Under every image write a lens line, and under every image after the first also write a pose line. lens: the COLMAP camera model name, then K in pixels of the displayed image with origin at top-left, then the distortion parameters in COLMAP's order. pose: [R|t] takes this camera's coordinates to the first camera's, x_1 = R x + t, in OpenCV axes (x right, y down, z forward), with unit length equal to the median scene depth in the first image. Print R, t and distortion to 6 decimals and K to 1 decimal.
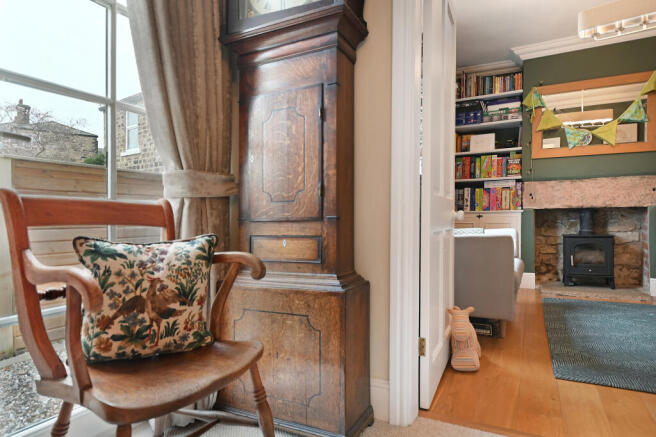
lens RADIAL K [[392.5, 0, 295.8], [0, 392.5, 229.5], [0, 0, 1]] dist [0.000284, -0.003310]
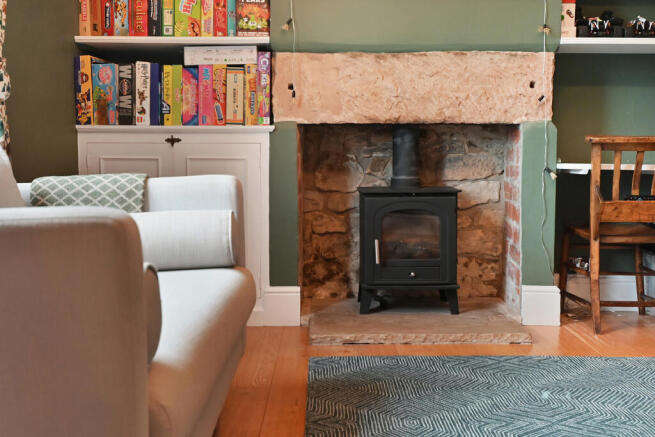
lens RADIAL K [[682.6, 0, 326.5], [0, 682.6, 202.4], [0, 0, 1]] dist [0.041384, -0.005767]
pose [[0.857883, -0.023187, 0.513322, 0.276557], [0.000113, 0.998990, 0.044935, -0.004059], [-0.513845, -0.038490, 0.857019, 0.392708]]
